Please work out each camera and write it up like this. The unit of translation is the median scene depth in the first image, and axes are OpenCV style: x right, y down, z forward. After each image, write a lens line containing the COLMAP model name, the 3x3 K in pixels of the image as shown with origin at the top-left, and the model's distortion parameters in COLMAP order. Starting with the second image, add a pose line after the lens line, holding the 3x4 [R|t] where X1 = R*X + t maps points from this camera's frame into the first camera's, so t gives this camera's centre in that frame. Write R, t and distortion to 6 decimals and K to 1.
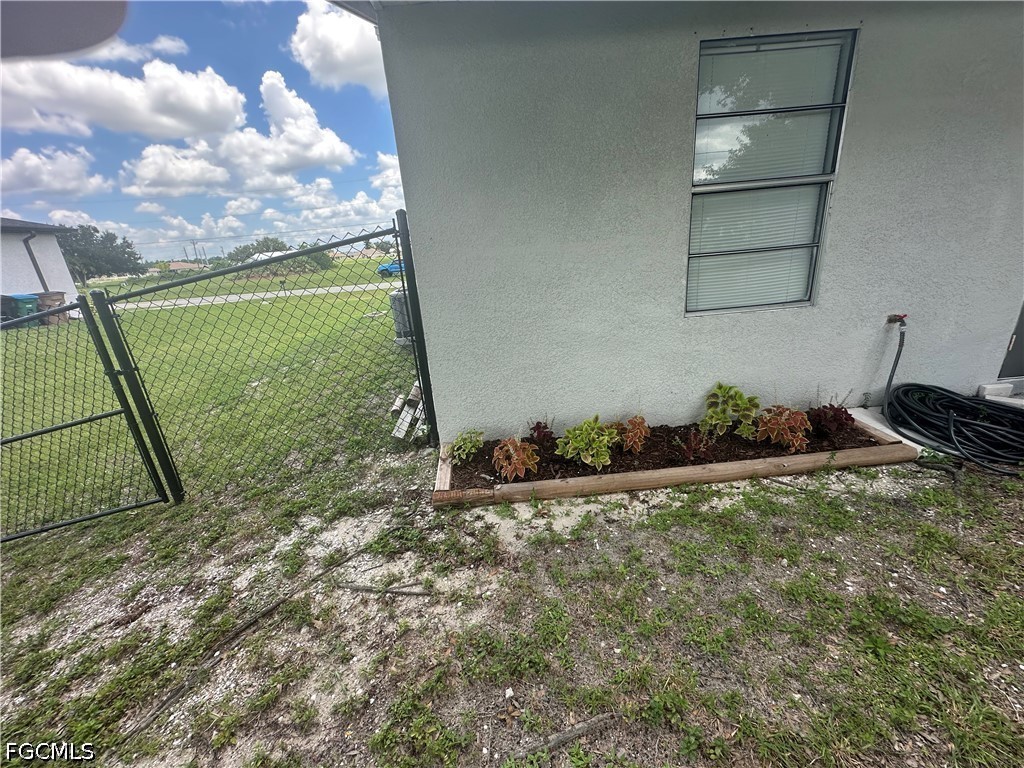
lens RADIAL K [[408.2, 0, 512.0], [0, 408.2, 384.0], [0, 0, 1]] dist [-0.007326, 0.000814]
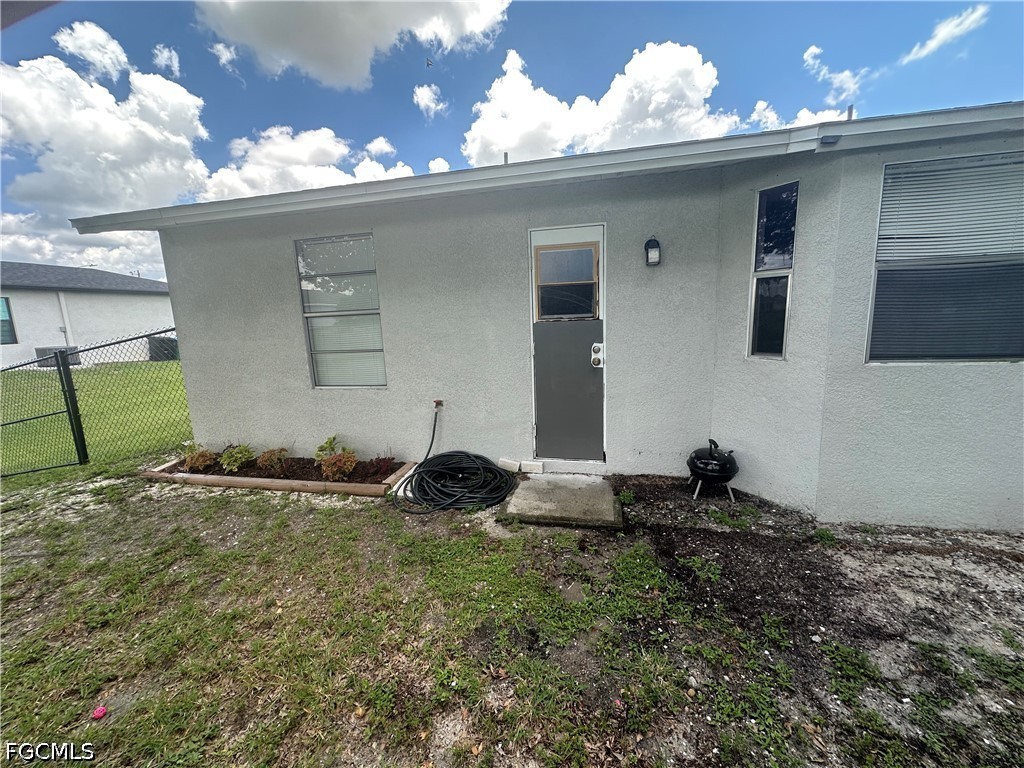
lens RADIAL K [[408.2, 0, 512.0], [0, 408.2, 384.0], [0, 0, 1]] dist [-0.007326, 0.000814]
pose [[0.961659, 0.087250, -0.260001, 1.842026], [-0.125529, 0.982938, -0.134444, -0.076370], [0.243834, 0.161927, 0.956203, -0.395702]]
